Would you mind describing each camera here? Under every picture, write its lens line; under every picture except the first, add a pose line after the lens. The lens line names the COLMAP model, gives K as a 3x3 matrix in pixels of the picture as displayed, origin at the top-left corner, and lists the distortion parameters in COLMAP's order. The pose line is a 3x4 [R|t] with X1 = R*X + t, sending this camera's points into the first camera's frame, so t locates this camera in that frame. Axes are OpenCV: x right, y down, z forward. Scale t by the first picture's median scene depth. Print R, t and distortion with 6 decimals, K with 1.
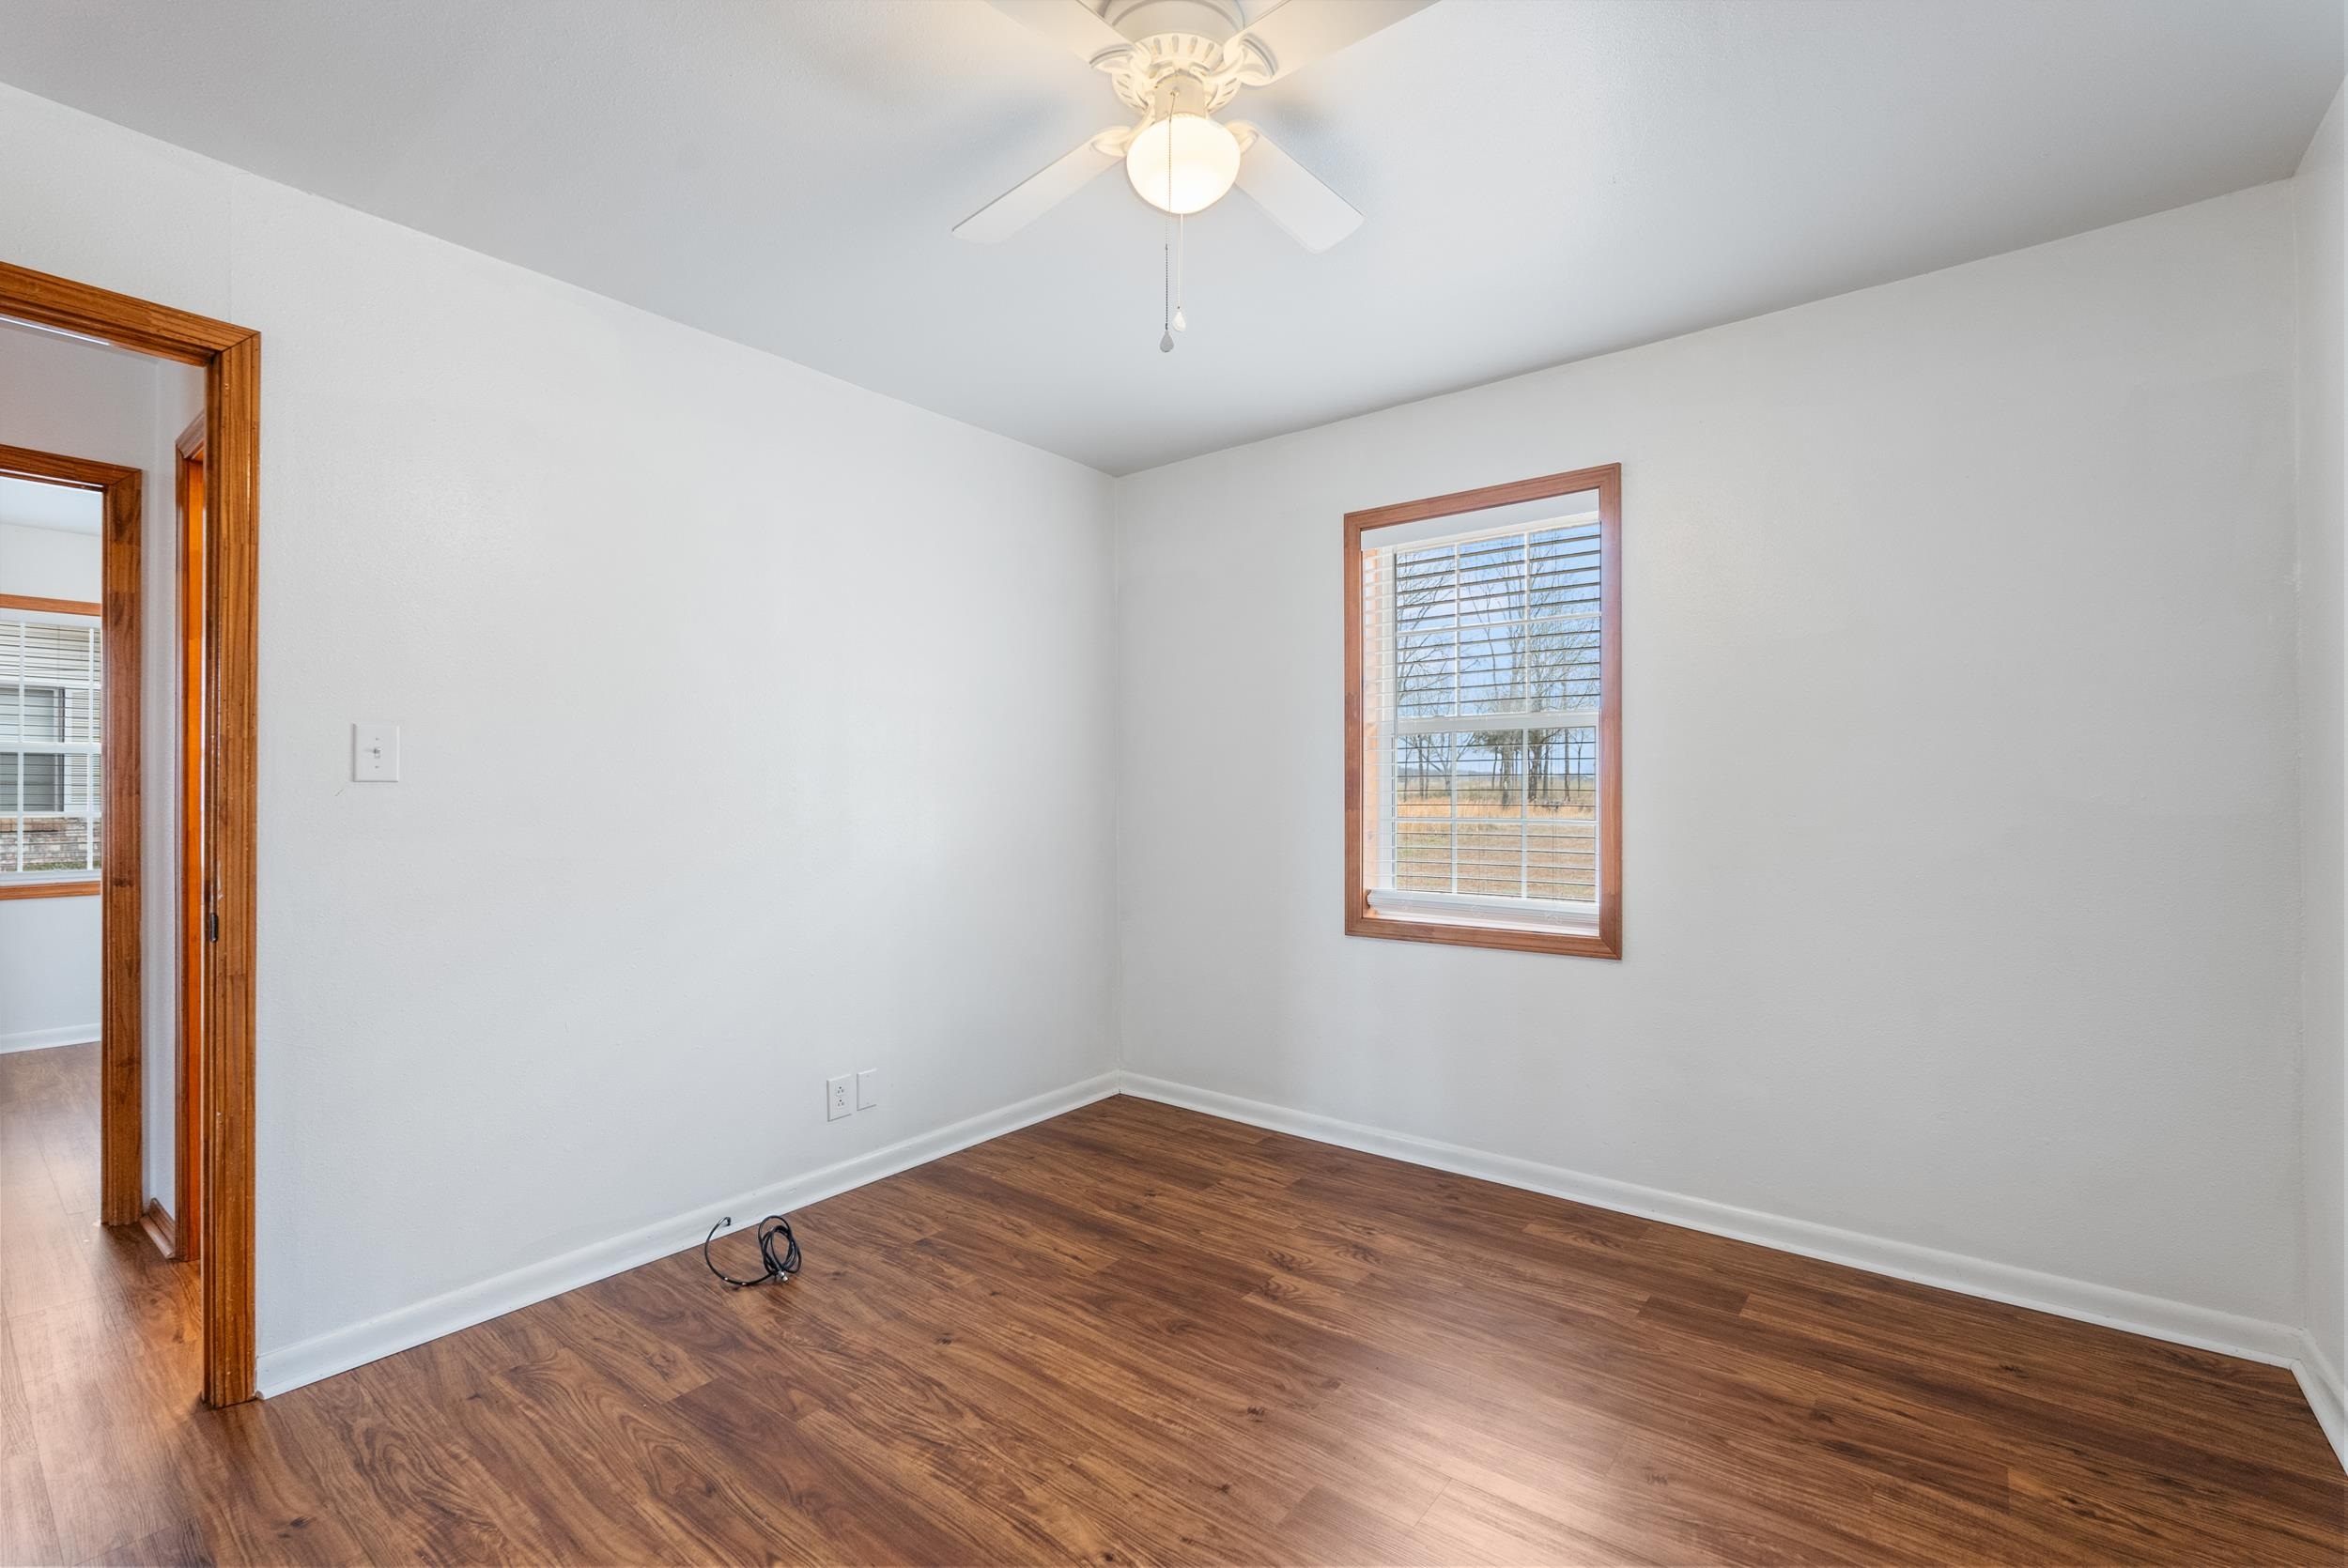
lens RADIAL K [[1040.0, 0, 1182.0], [0, 1040.0, 784.6], [0, 0, 1]] dist [-0.006073, 0.000794]
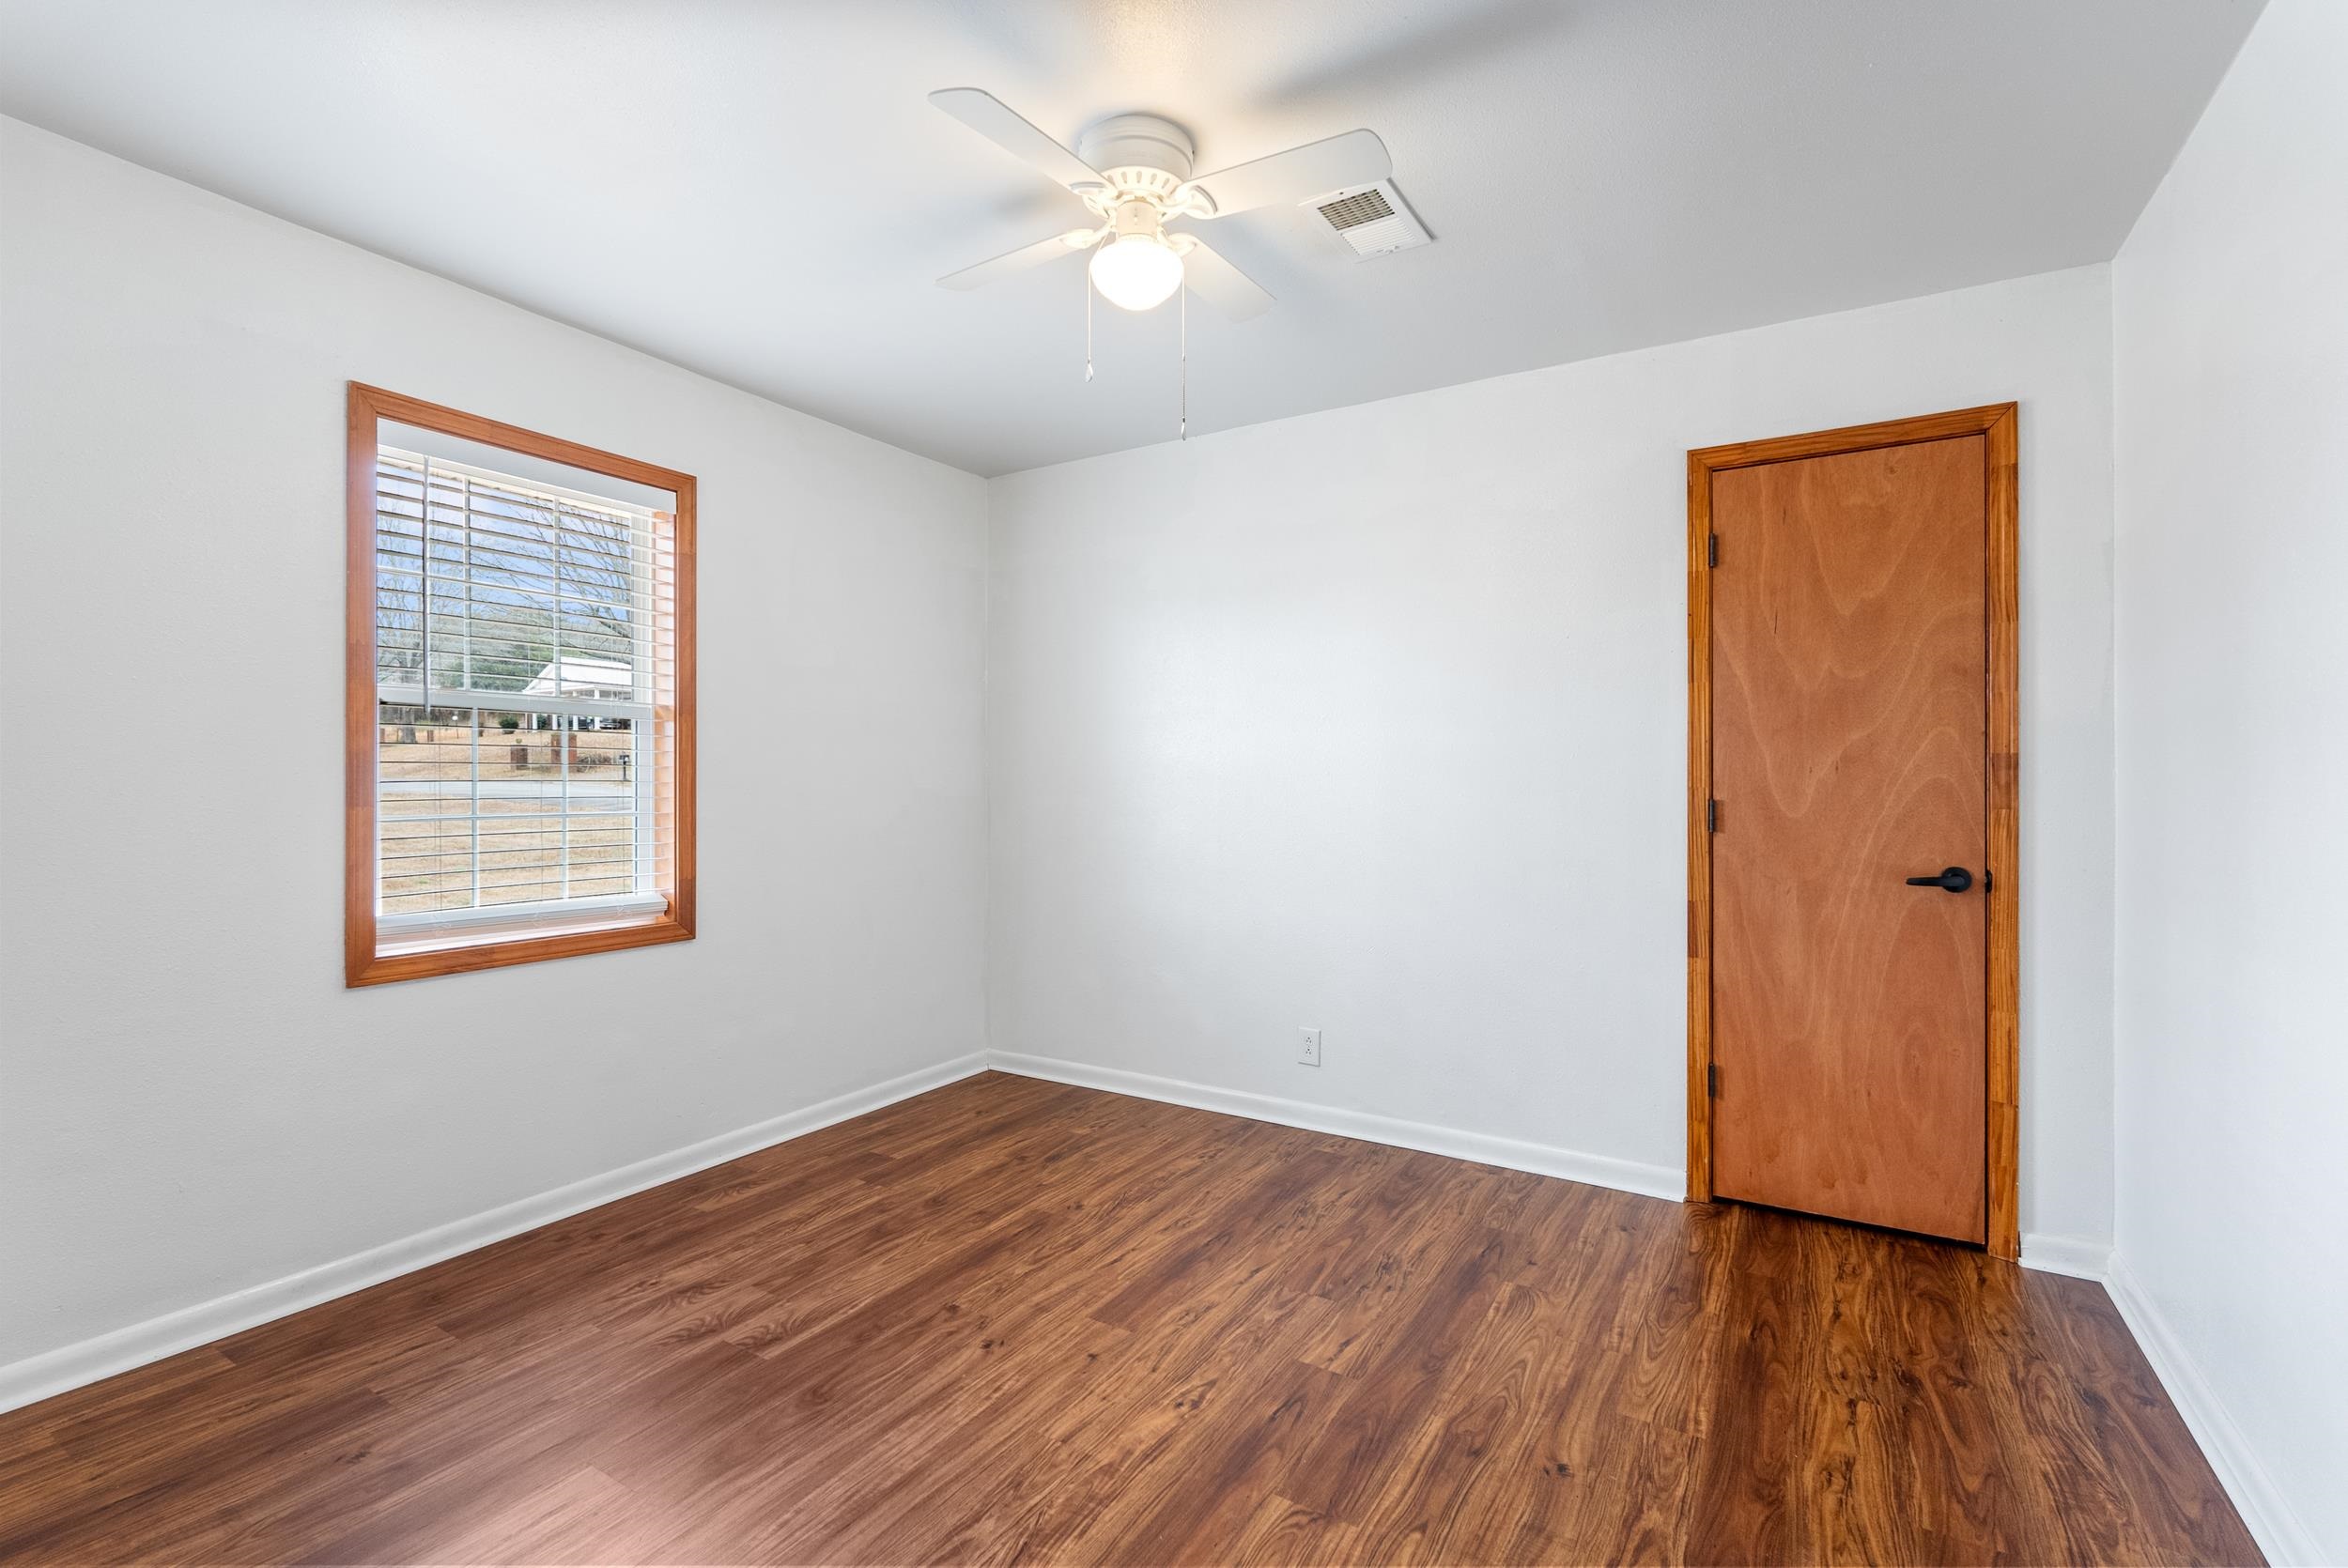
lens RADIAL K [[1040.0, 0, 1177.0], [0, 1040.0, 783.5], [0, 0, 1]] dist [-0.006073, 0.000794]
pose [[-0.123845, 0.002655, 0.992298, -0.844932], [-0.004655, 0.999984, -0.003256, 0.010716], [-0.992291, -0.005023, -0.123831, 0.760411]]
